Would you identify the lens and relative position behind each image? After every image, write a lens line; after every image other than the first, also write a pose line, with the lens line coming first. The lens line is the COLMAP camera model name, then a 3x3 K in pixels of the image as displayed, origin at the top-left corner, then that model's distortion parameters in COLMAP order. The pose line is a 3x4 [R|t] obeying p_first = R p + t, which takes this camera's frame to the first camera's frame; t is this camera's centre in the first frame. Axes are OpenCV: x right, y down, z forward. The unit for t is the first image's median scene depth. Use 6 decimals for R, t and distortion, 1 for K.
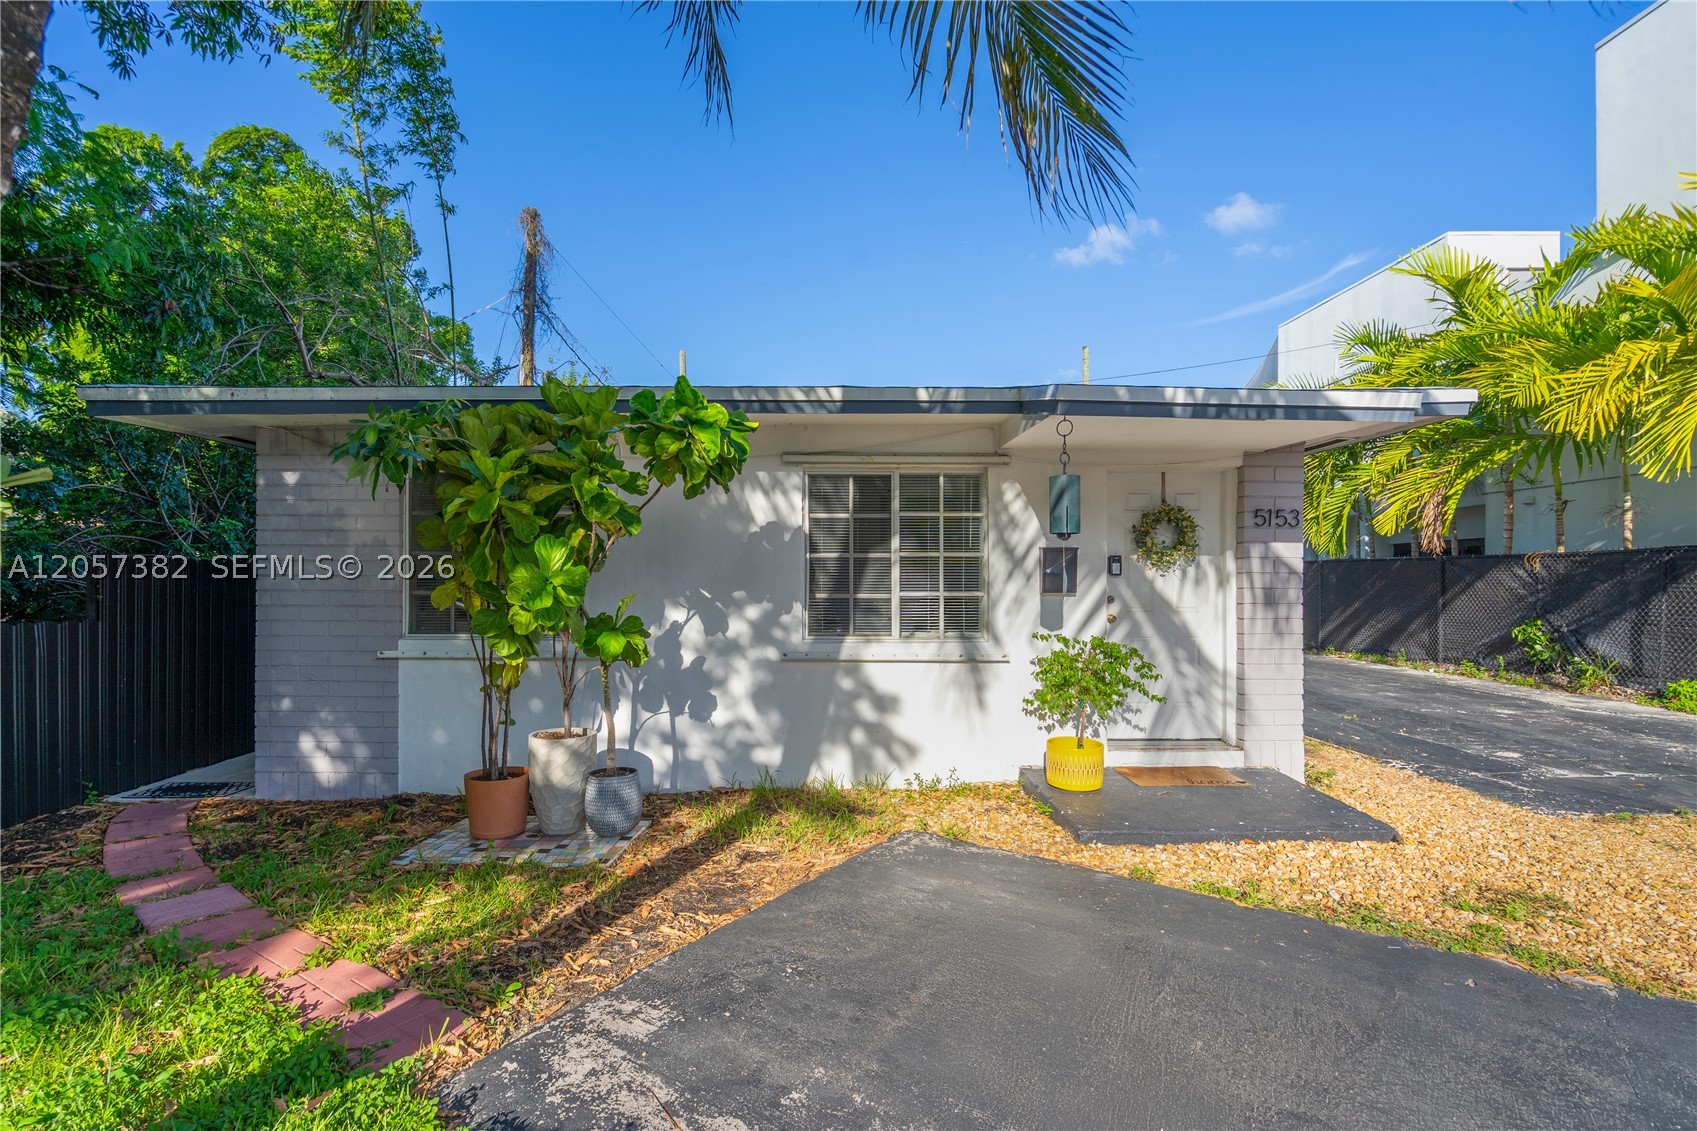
lens RADIAL K [[778.1, 0, 845.9], [0, 778.1, 585.7], [0, 0, 1]] dist [0.011372, -0.000177]
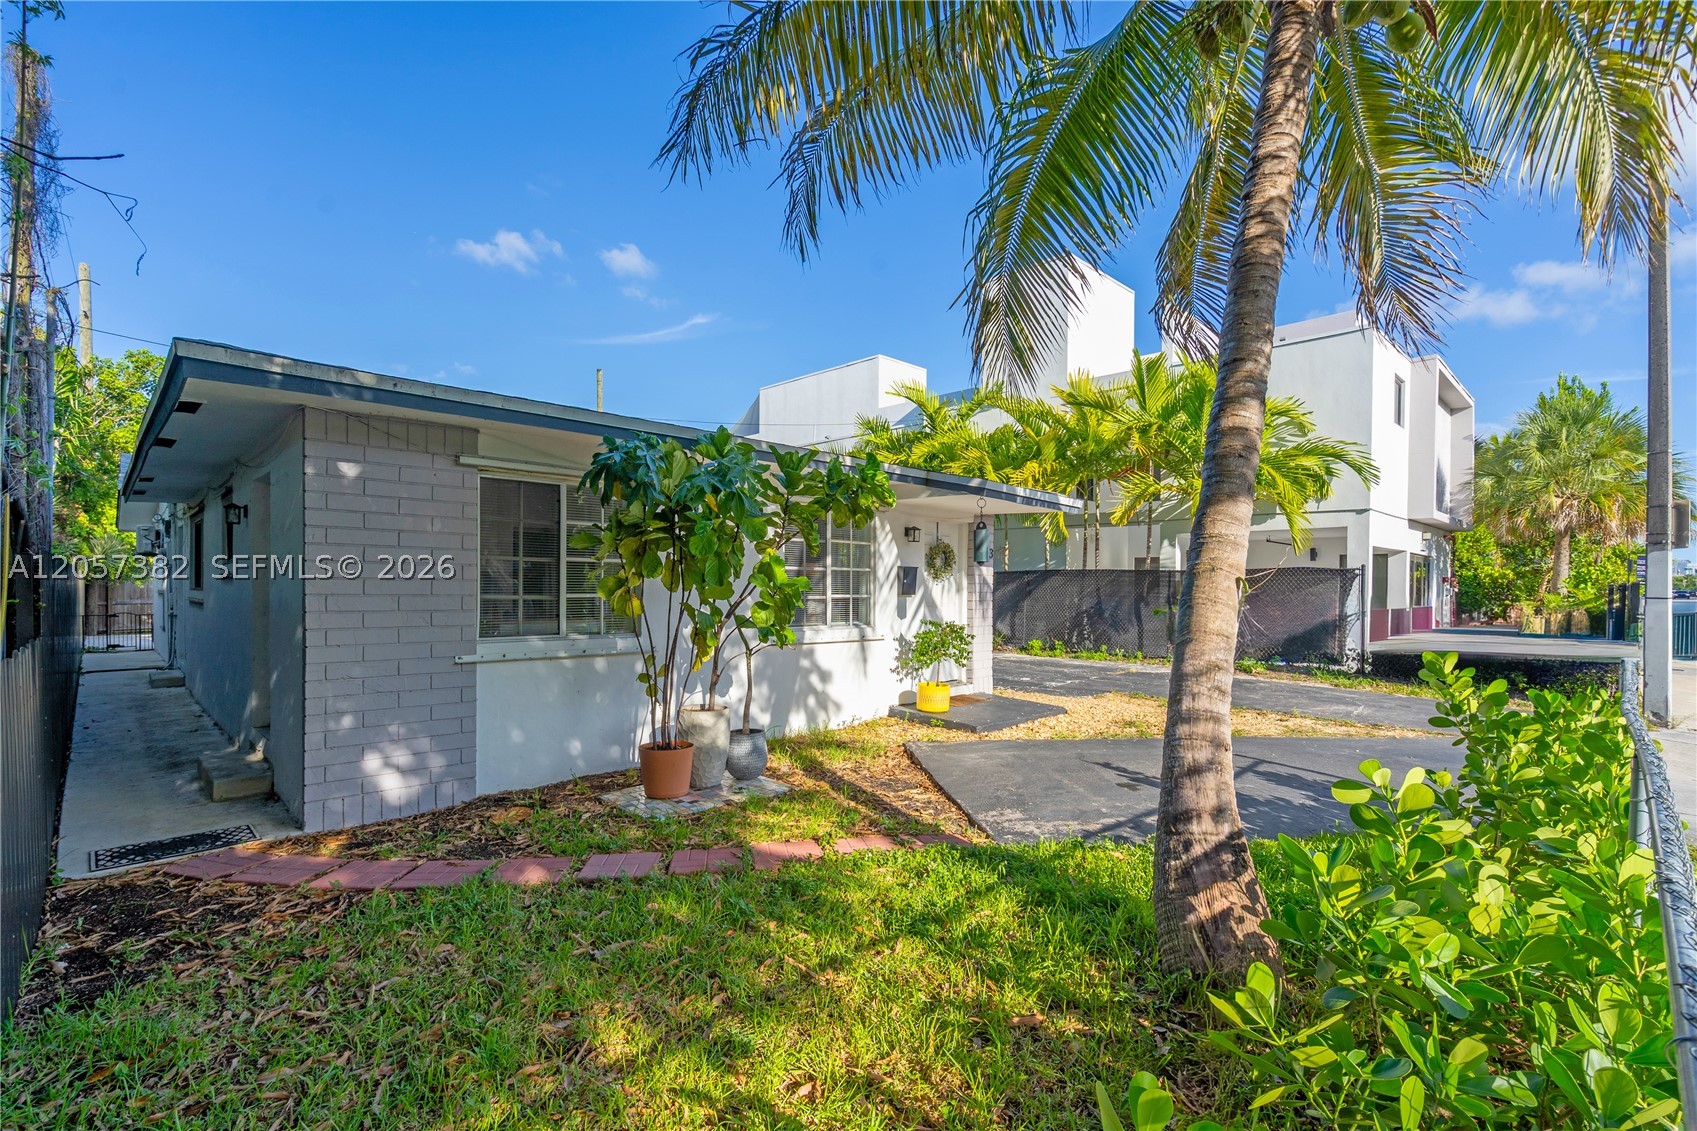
lens RADIAL K [[767.9, 0, 845.6], [0, 767.9, 587.6], [0, 0, 1]] dist [0.028998, 0.000066]
pose [[0.710470, 0.003262, 0.703720, -0.925325], [0.001058, 0.999983, -0.005703, 0.003154], [-0.703727, 0.004796, 0.710454, -0.034866]]
